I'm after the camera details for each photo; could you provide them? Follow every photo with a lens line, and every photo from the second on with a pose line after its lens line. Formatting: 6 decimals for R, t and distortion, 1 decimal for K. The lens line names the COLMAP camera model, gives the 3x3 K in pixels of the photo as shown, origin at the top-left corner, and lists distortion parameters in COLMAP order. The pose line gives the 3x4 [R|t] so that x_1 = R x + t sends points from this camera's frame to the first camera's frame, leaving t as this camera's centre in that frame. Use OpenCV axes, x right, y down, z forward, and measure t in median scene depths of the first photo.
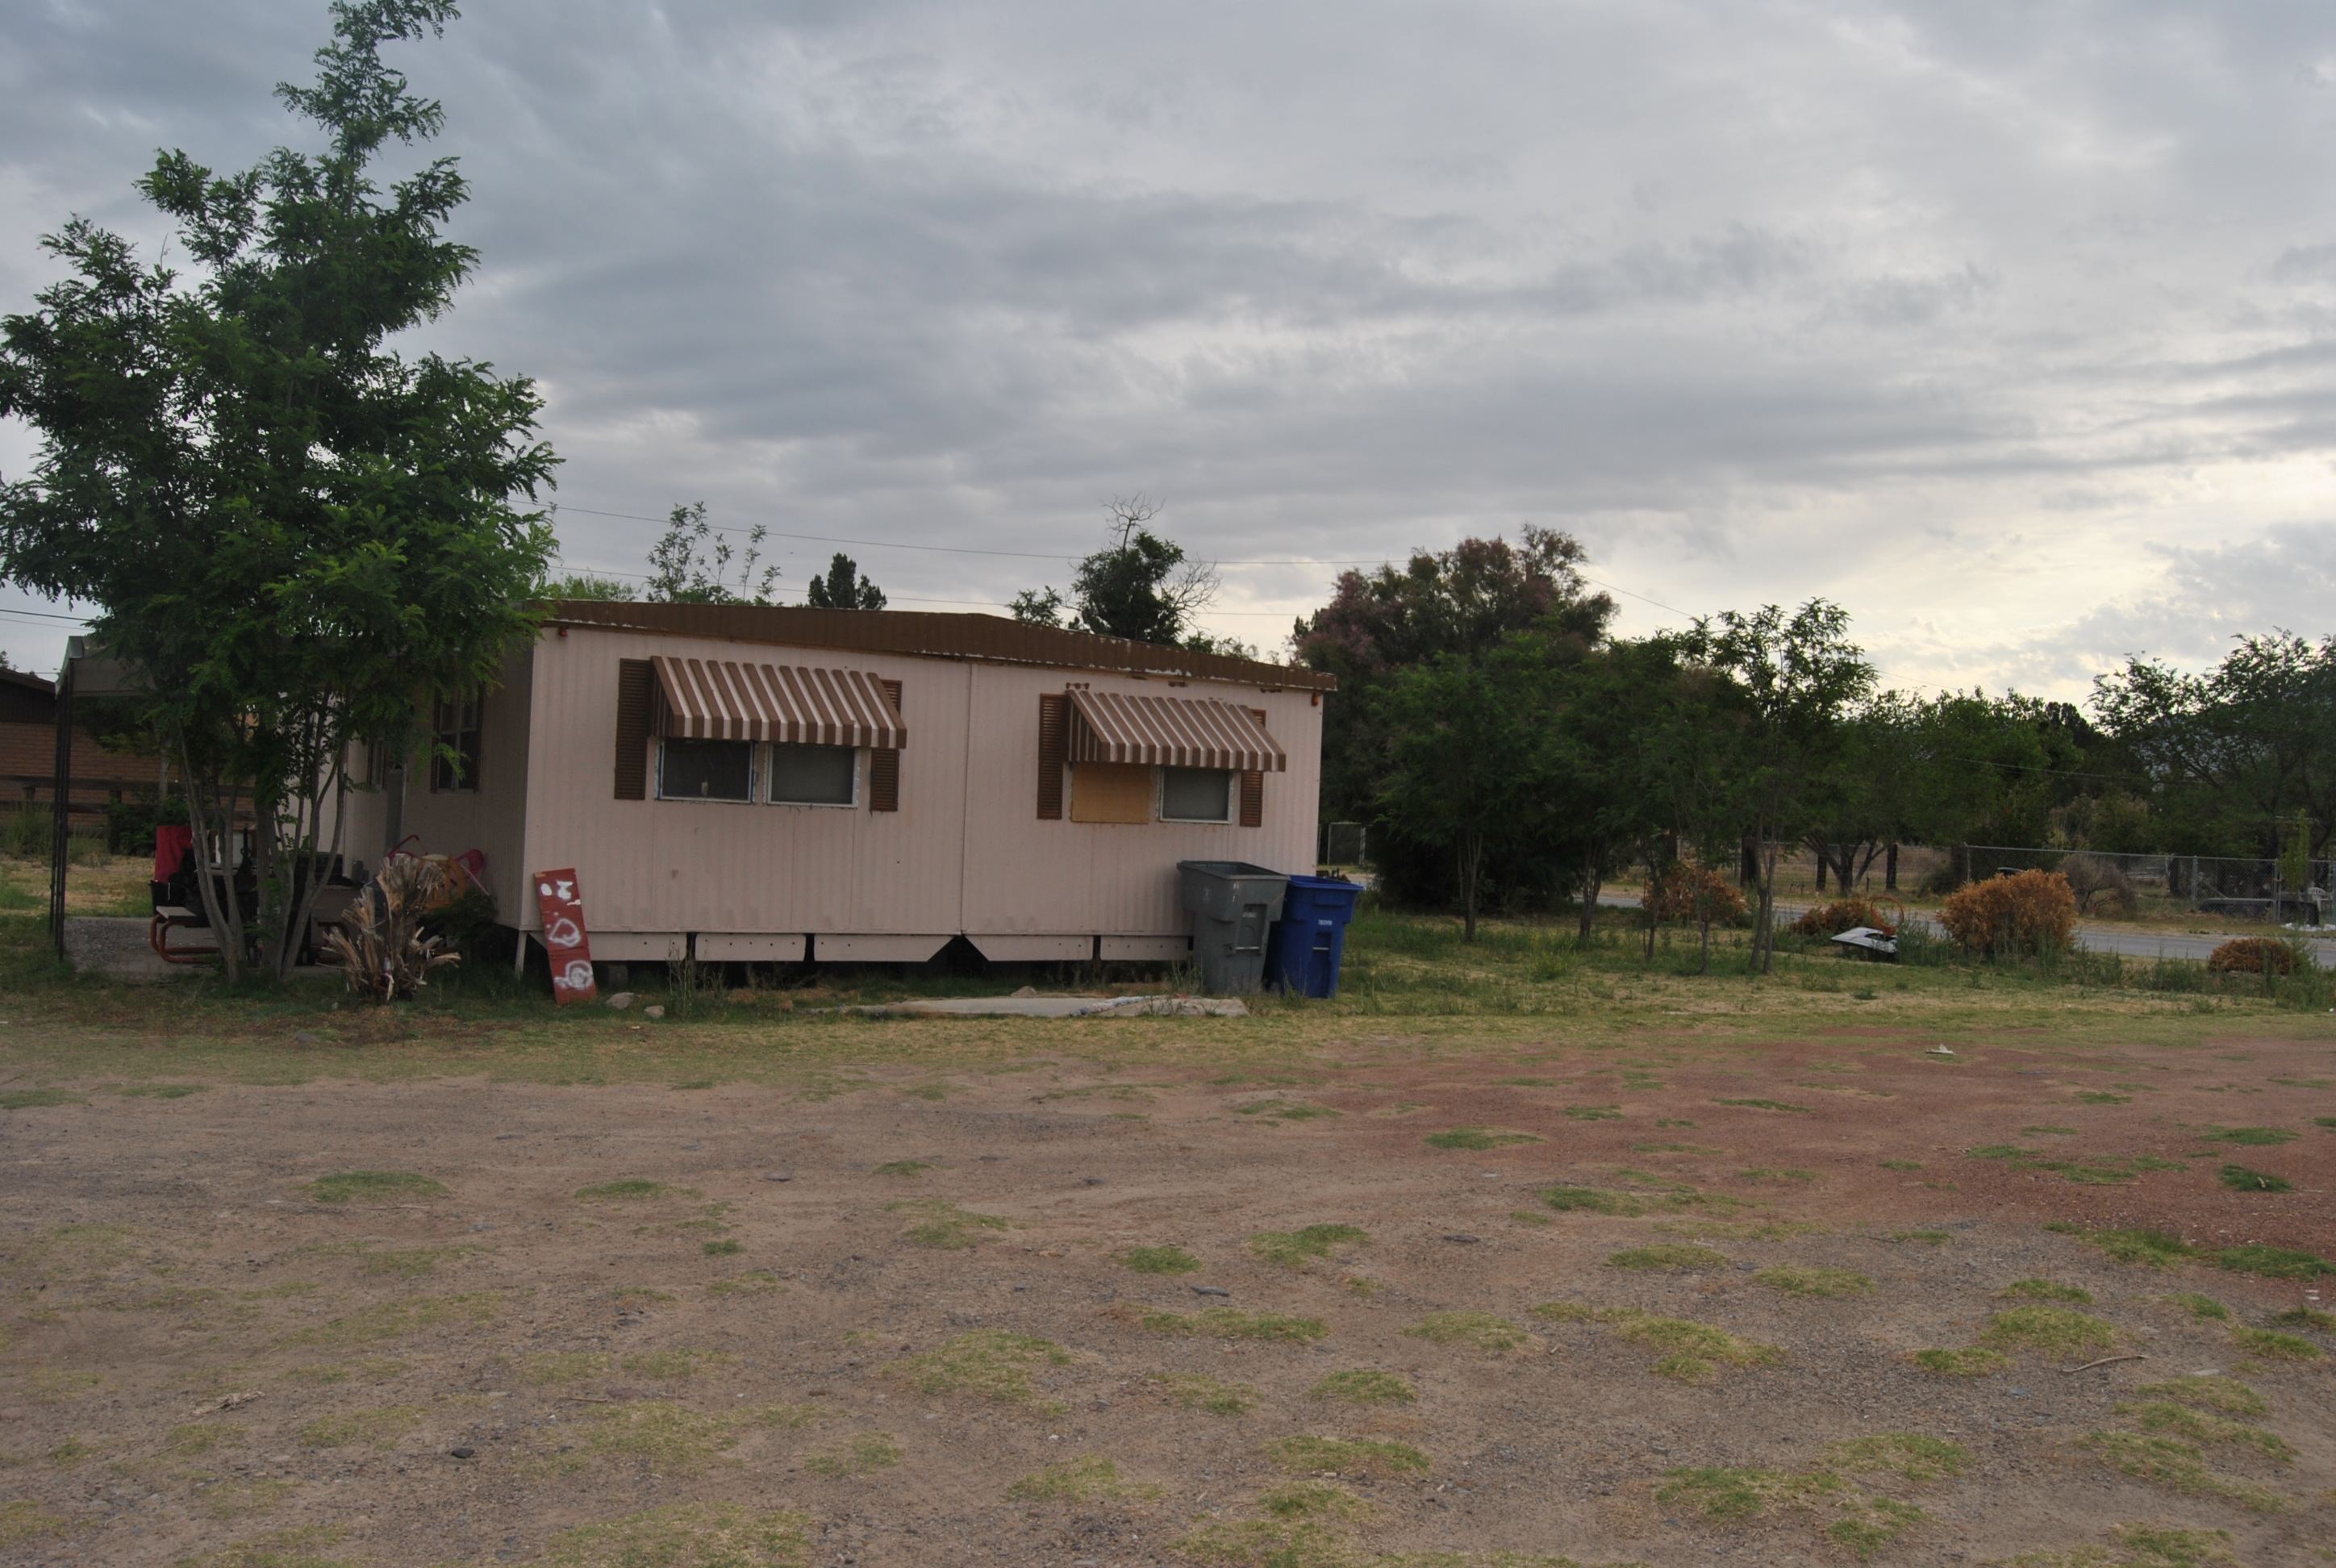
lens RADIAL K [[1915.7, 0, 1168.0], [0, 1915.7, 784.0], [0, 0, 1]] dist [-0.121688, 0.054131]
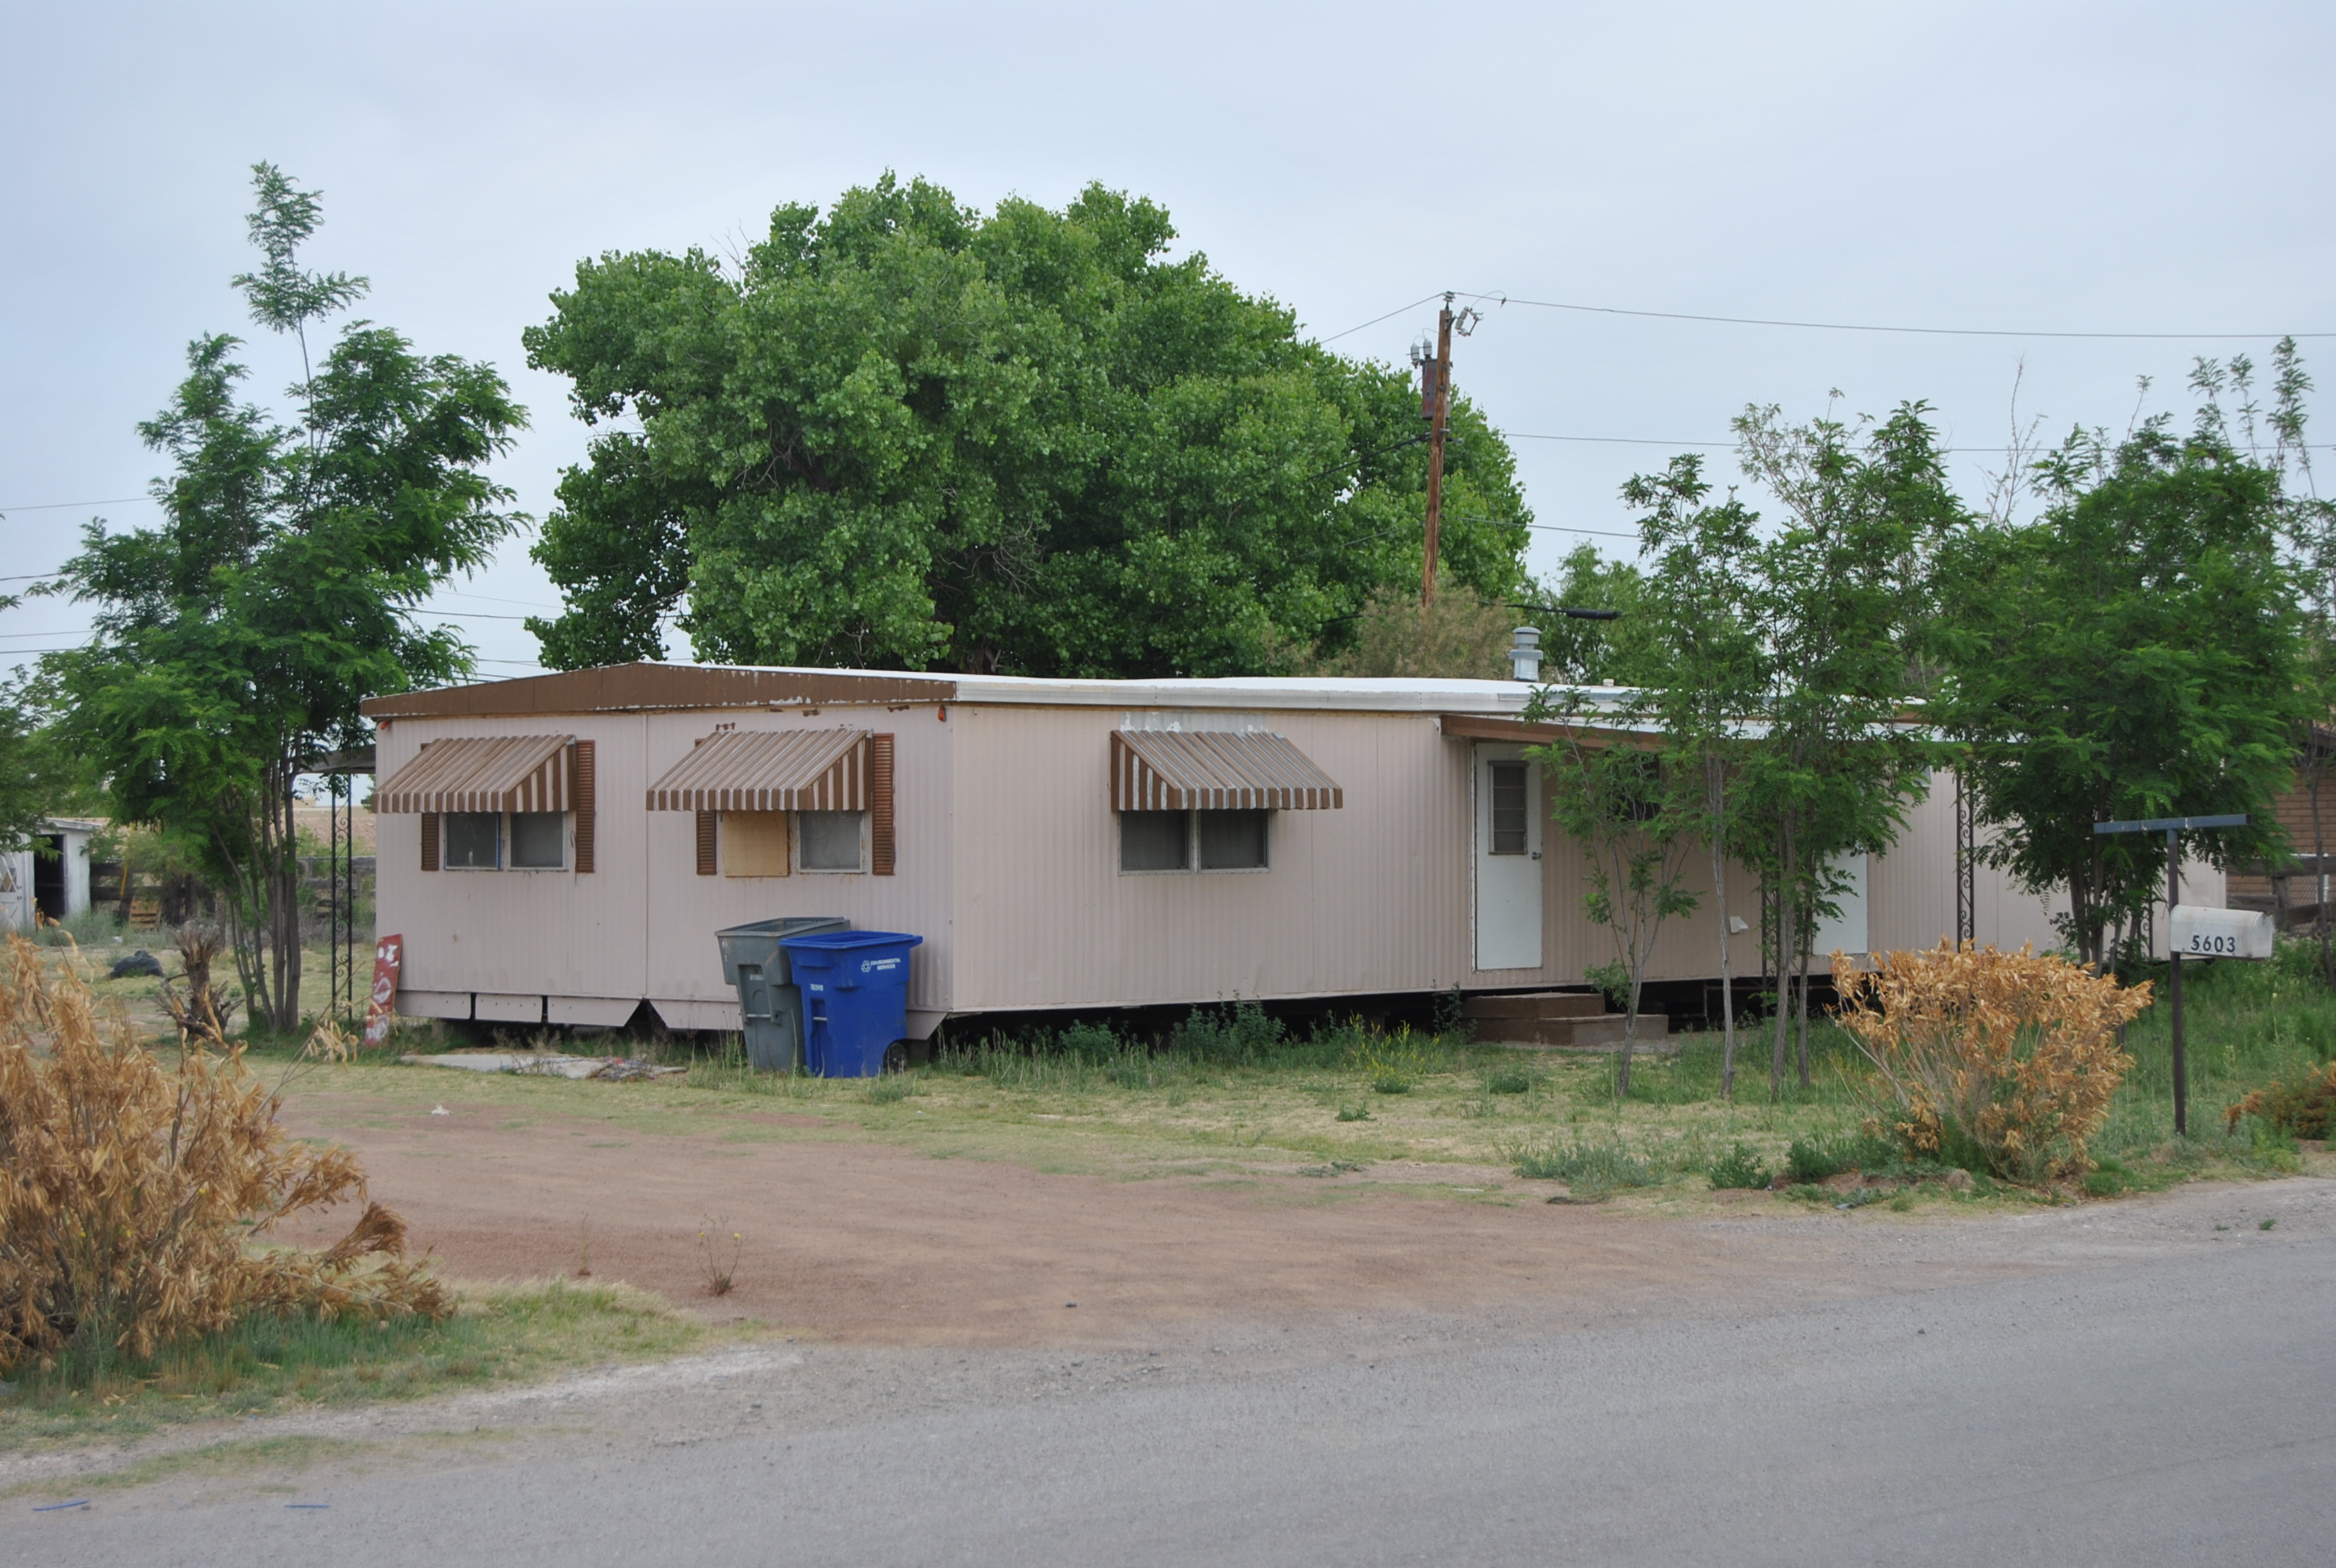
lens RADIAL K [[4651.5, 0, 1168.0], [0, 4651.5, 784.0], [0, 0, 1]] dist [-0.092847, -0.228922]
pose [[0.244868, -0.052010, -0.968160, 2.305581], [0.031904, 0.998452, -0.045568, 0.089420], [0.969031, -0.019730, 0.246148, 0.715952]]
